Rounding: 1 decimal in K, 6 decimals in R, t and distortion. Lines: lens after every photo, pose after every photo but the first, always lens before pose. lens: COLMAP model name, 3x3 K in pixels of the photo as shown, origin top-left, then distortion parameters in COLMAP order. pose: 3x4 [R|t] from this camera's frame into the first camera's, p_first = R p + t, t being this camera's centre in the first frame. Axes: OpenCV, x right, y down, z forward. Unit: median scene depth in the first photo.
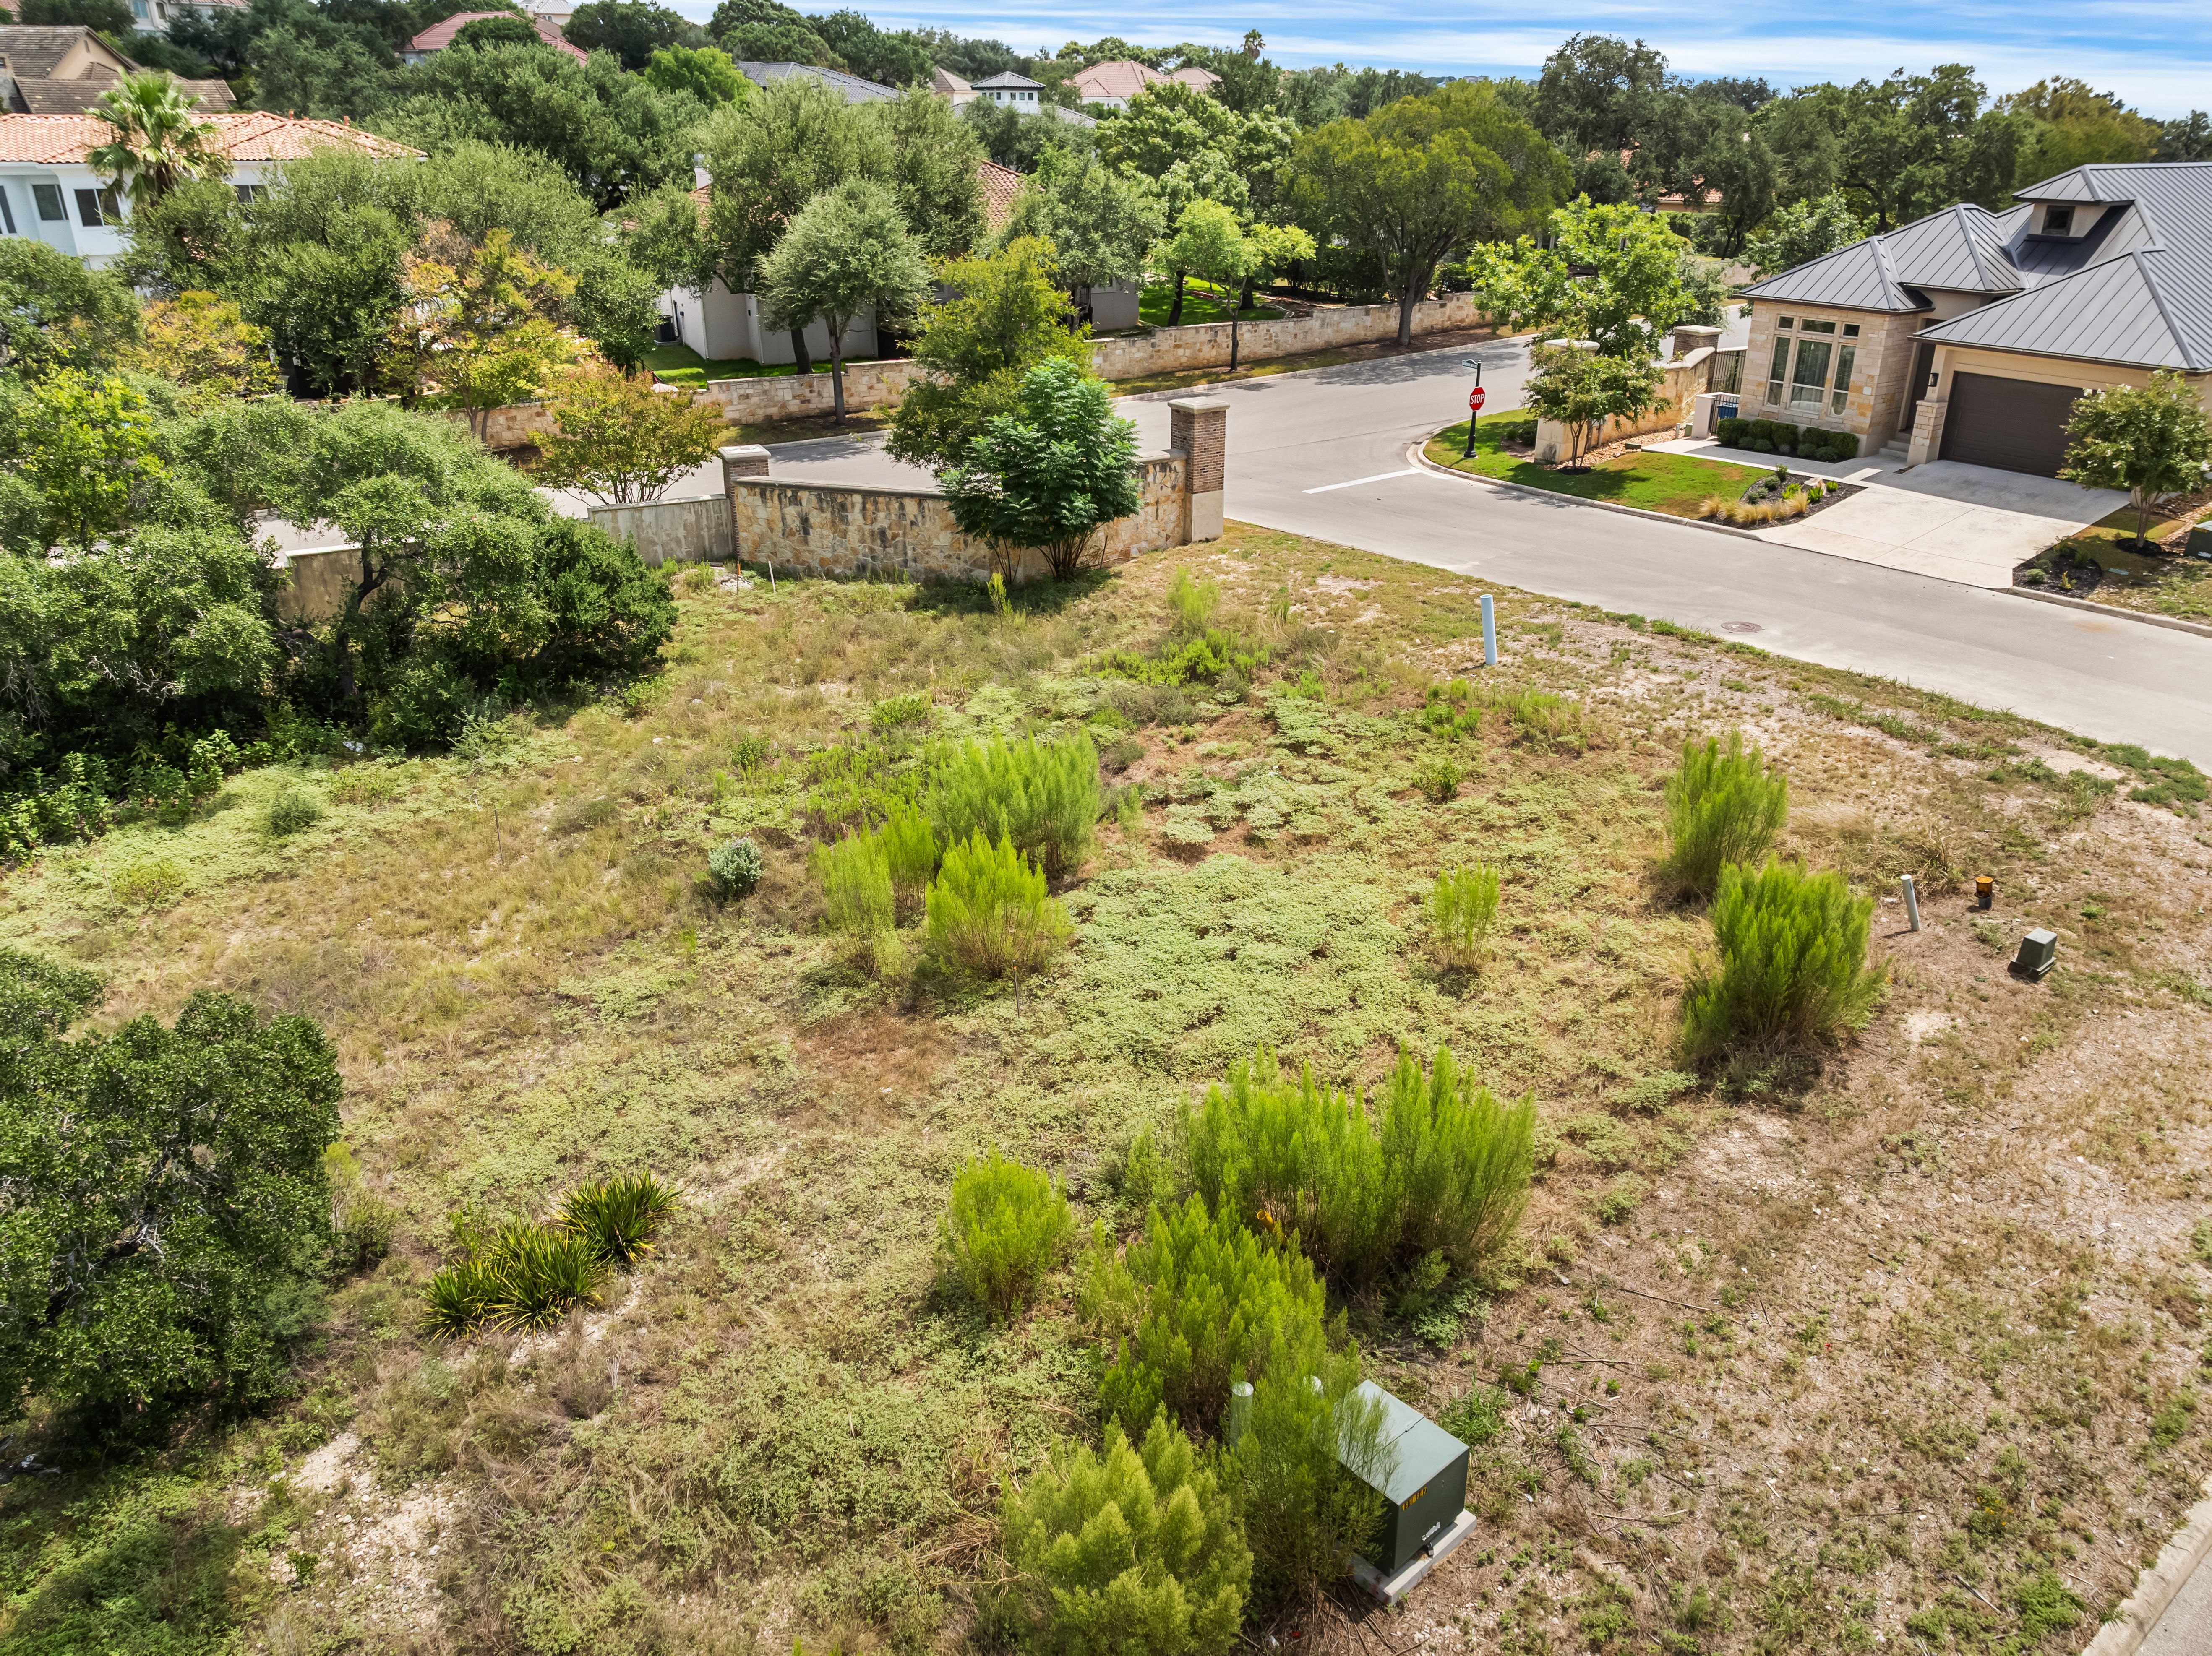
lens RADIAL K [[1571.7, 0, 1097.1], [0, 1571.7, 827.1], [0, 0, 1]] dist [-0.053395, 0.025208]
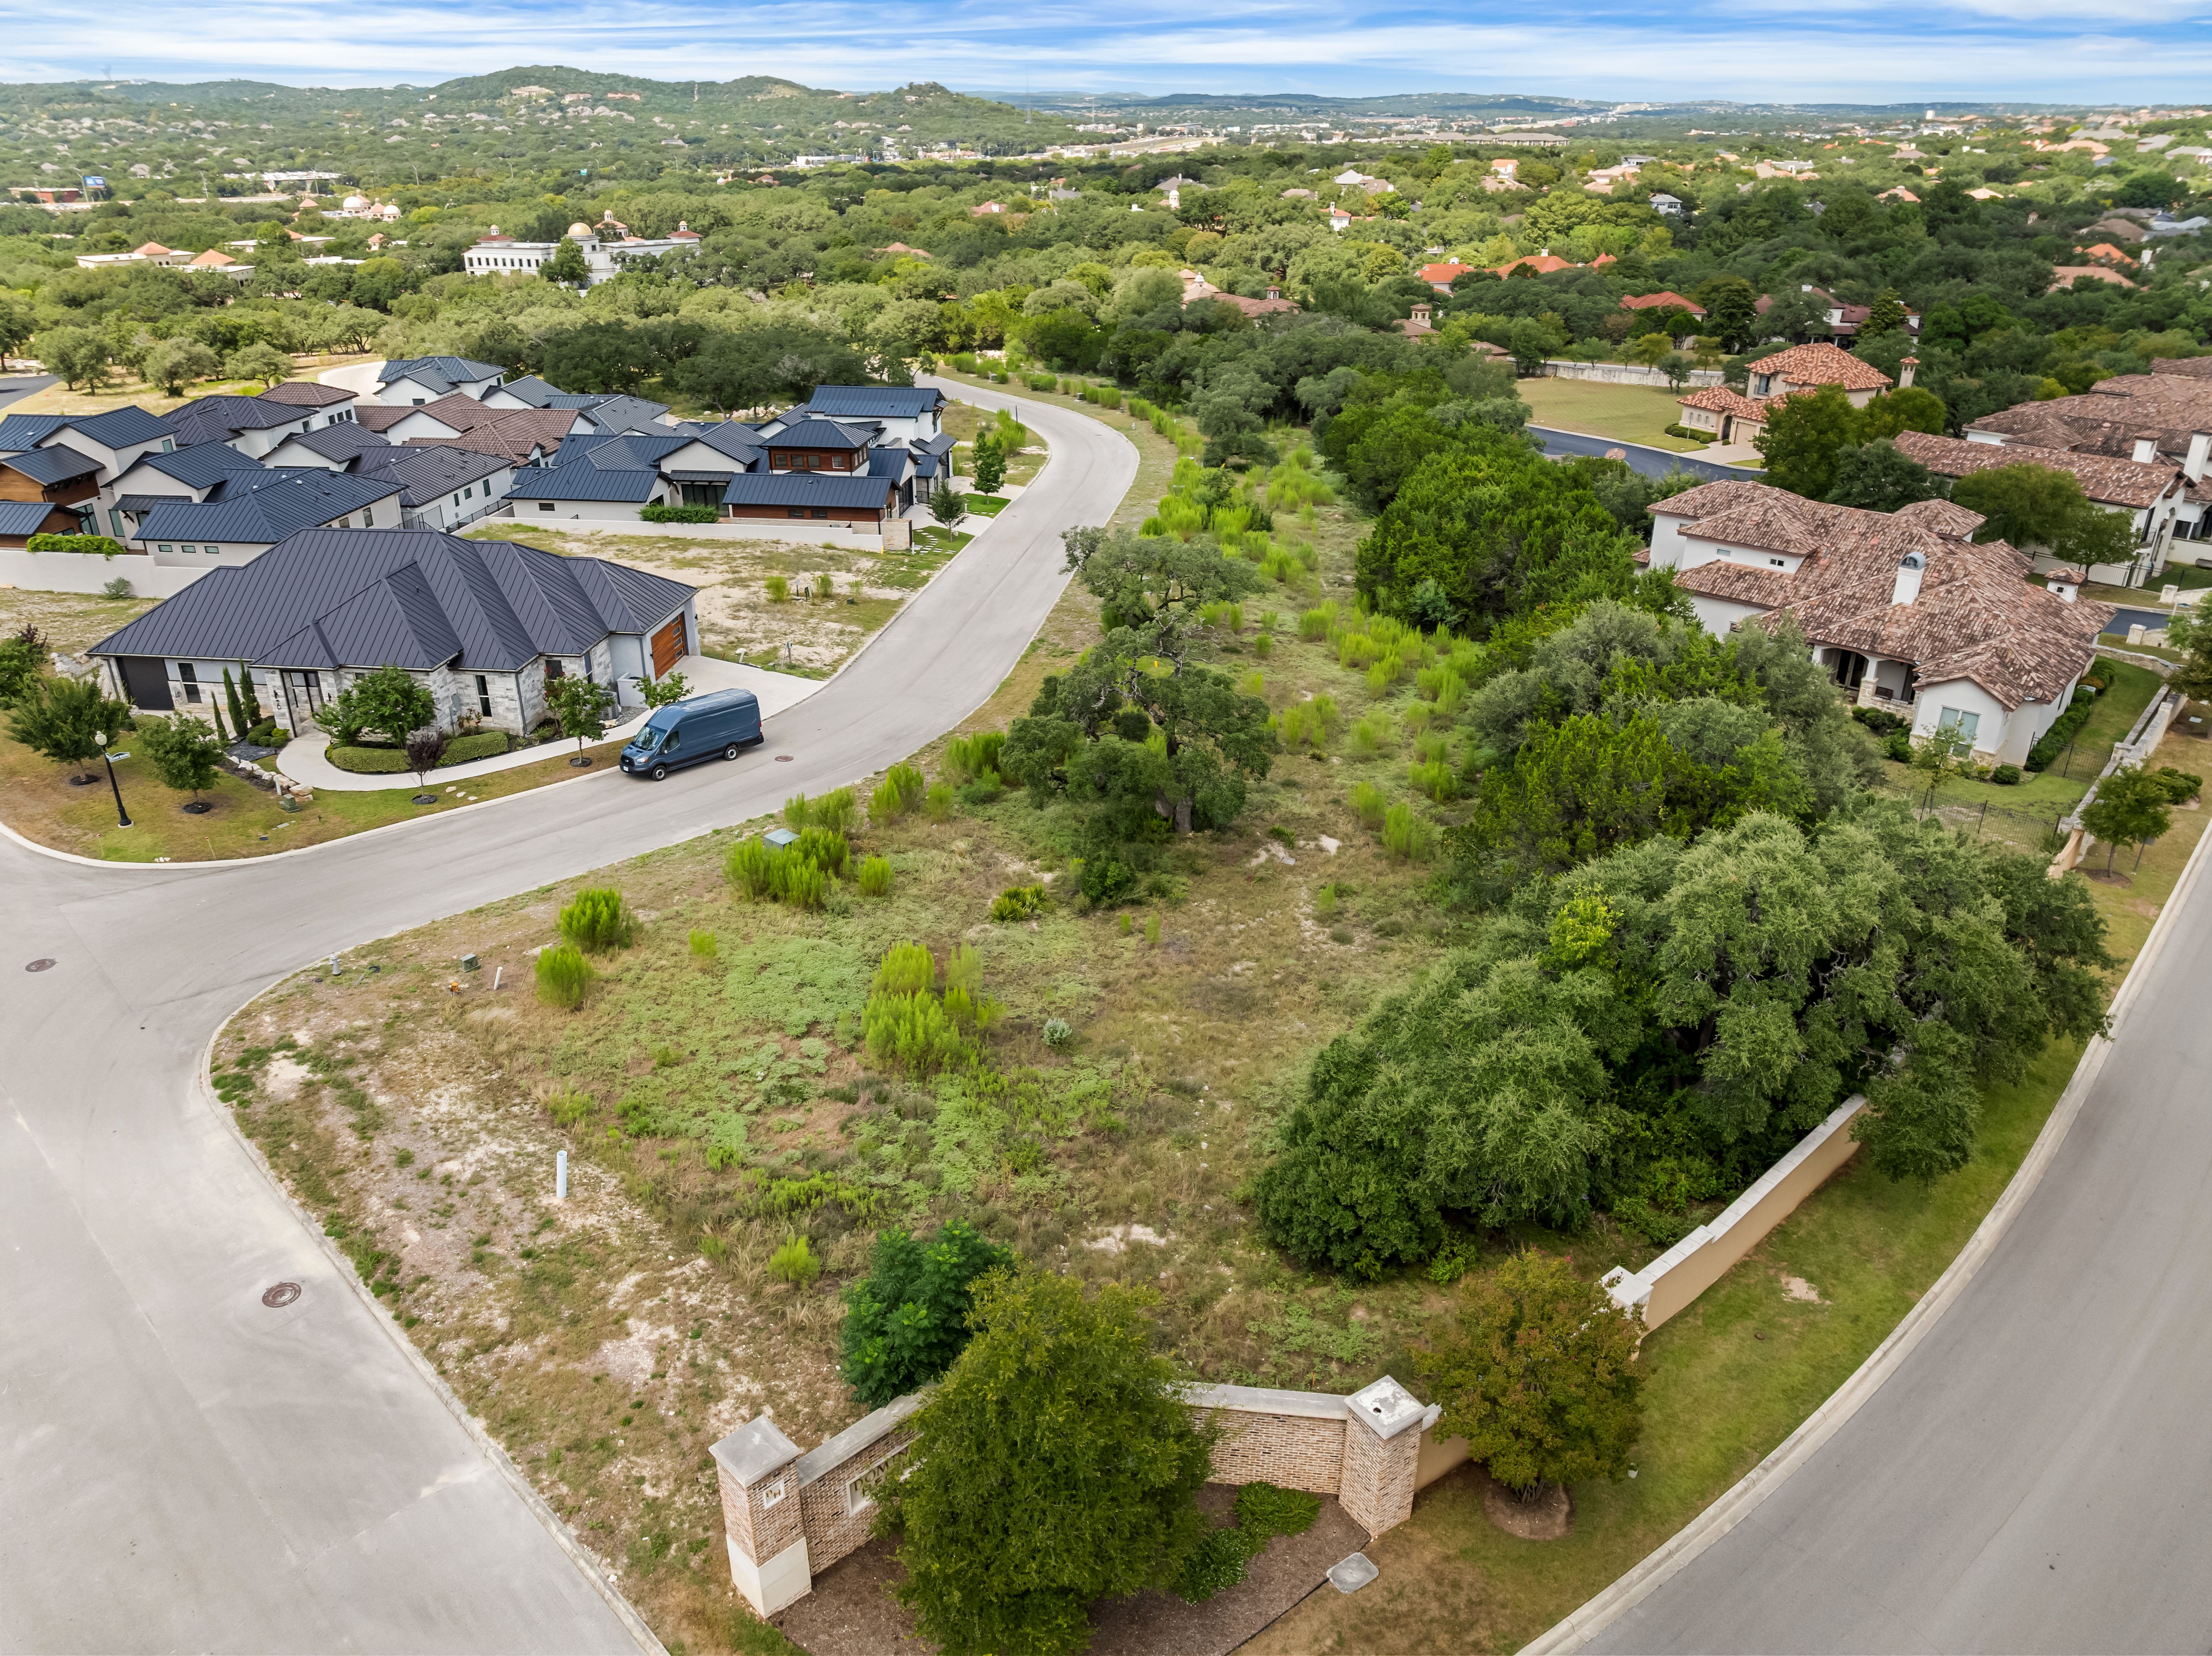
lens RADIAL K [[1571.7, 0, 1097.1], [0, 1571.7, 827.1], [0, 0, 1]] dist [-0.053395, 0.025208]
pose [[-0.983429, 0.074685, -0.165195, 0.014511], [-0.076506, 0.655129, 0.751633, -1.337085], [0.164360, 0.751816, -0.638560, 1.729528]]
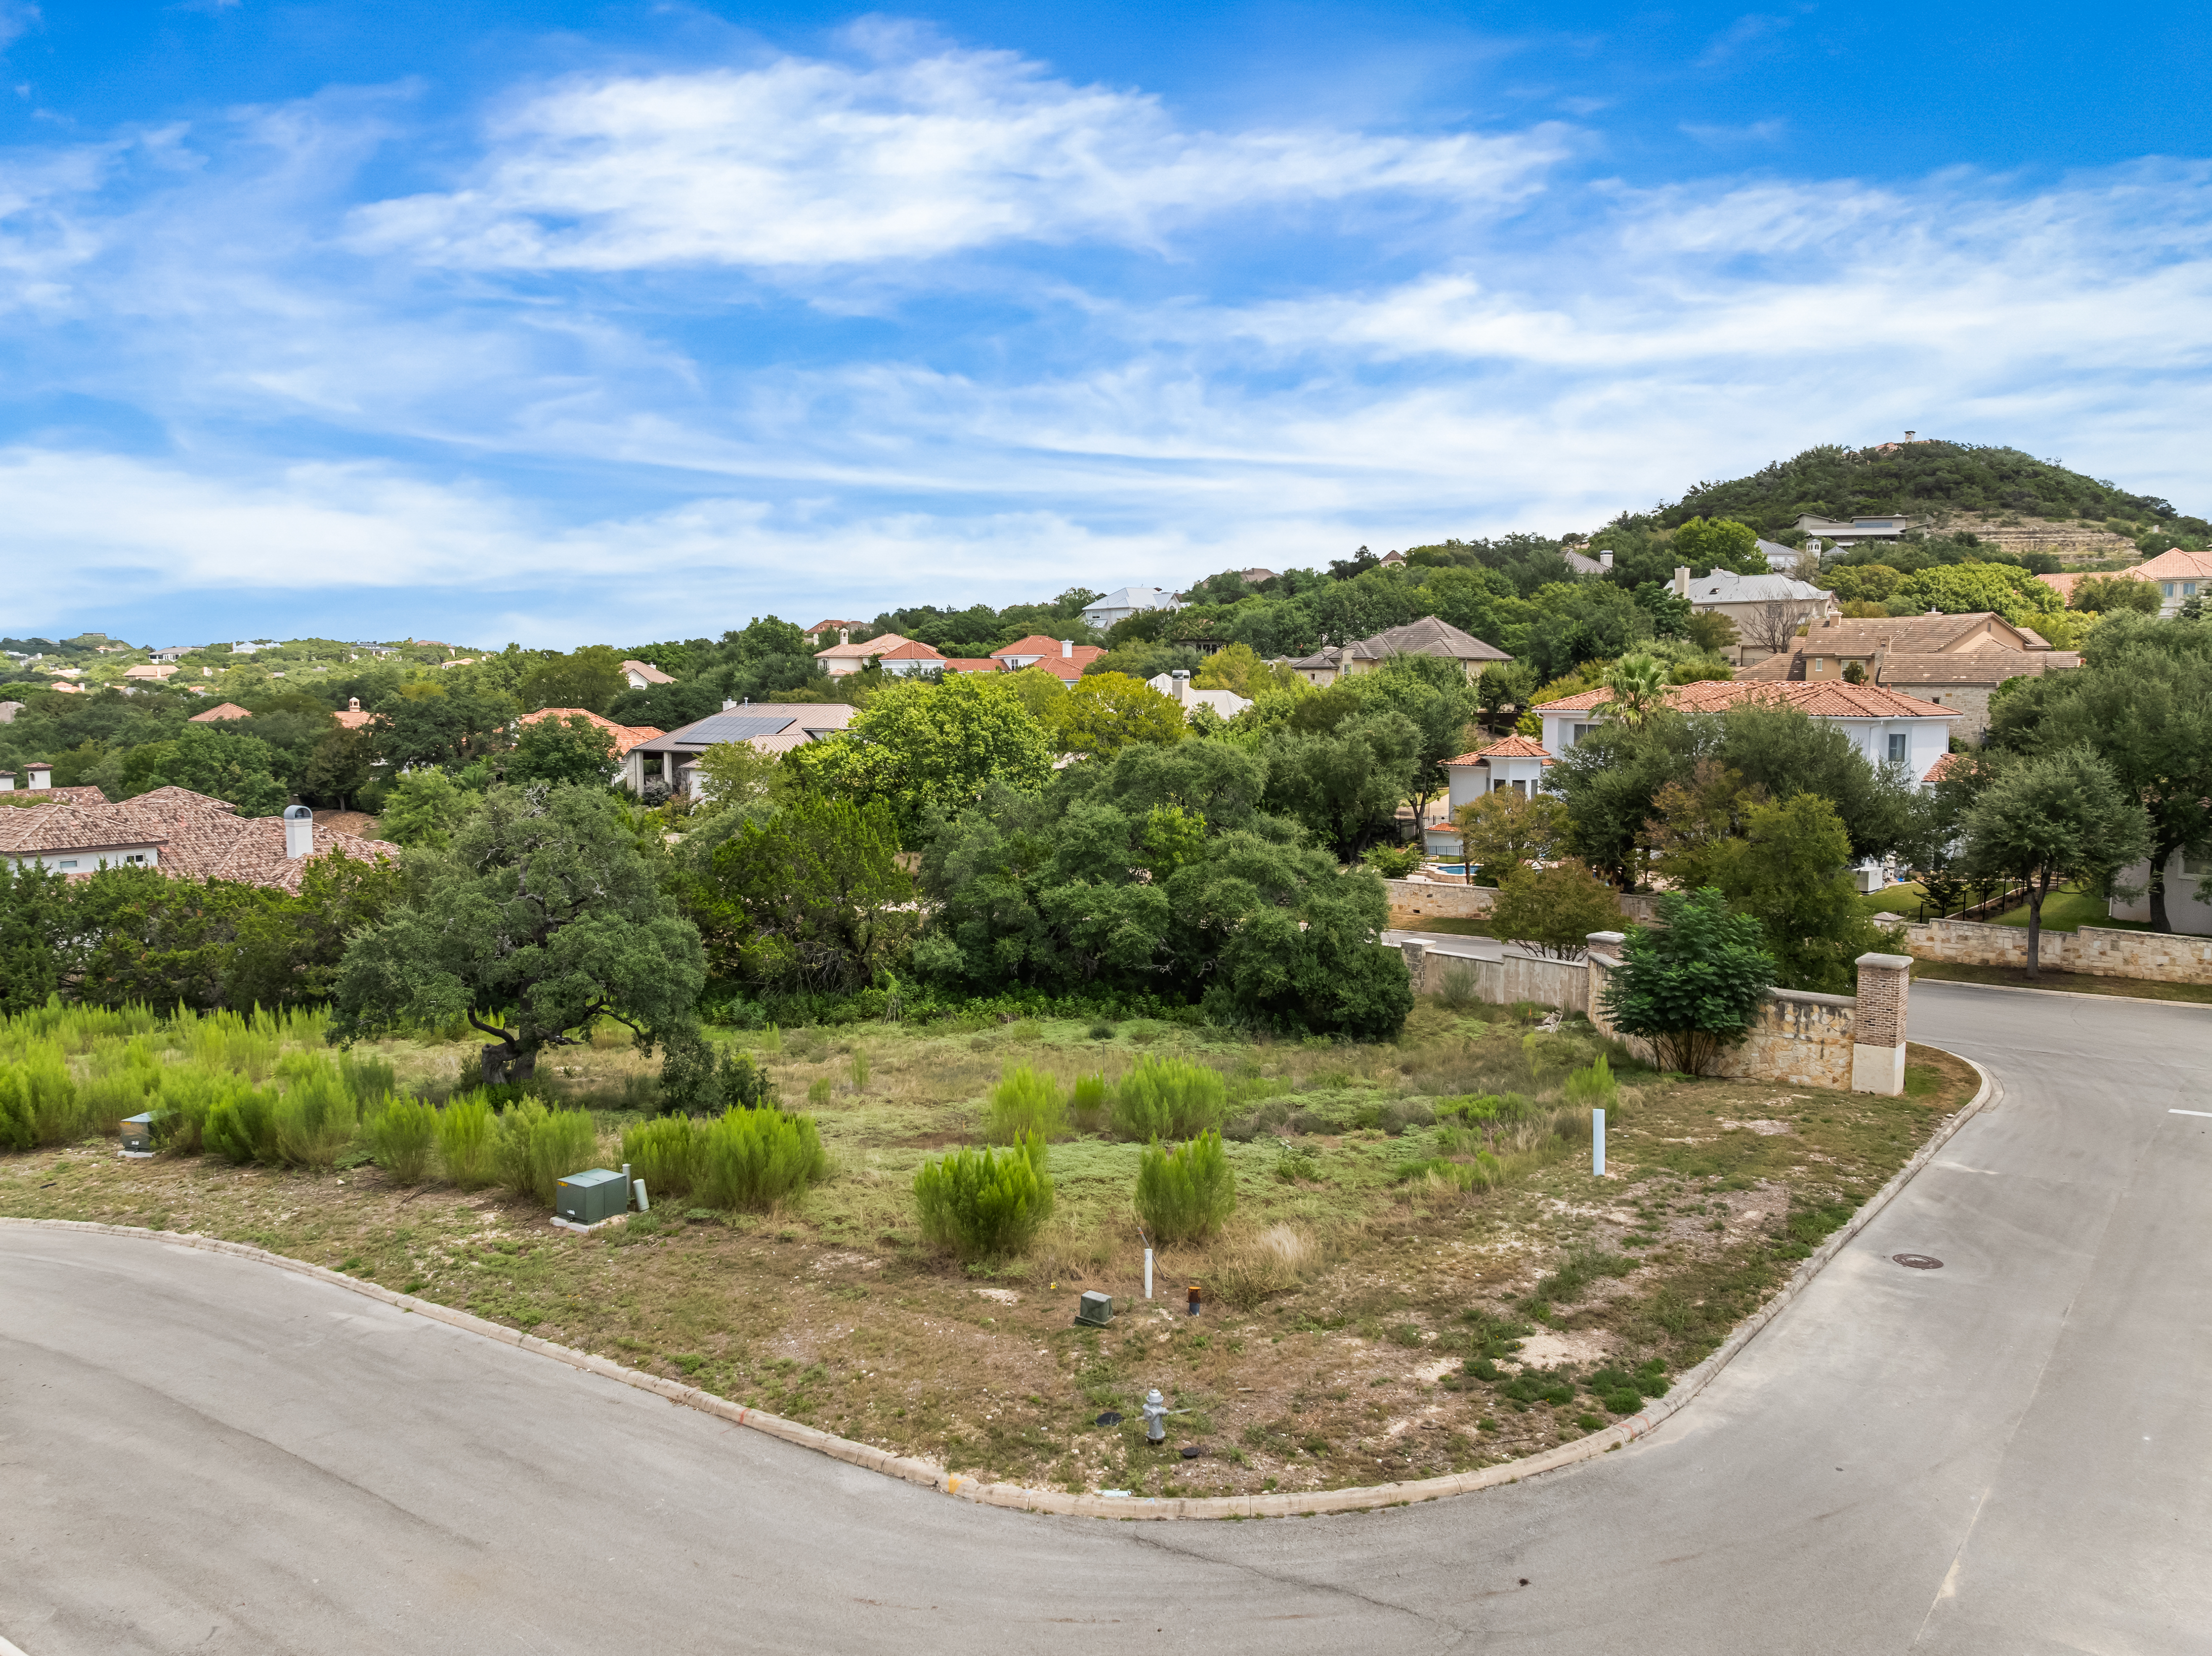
lens RADIAL K [[1571.7, 0, 1097.1], [0, 1571.7, 827.1], [0, 0, 1]] dist [-0.053395, 0.025208]
pose [[0.282876, 0.085689, -0.955321, 1.197145], [-0.395139, 0.917967, -0.034665, -0.157550], [0.873983, 0.387290, 0.293530, 0.320818]]
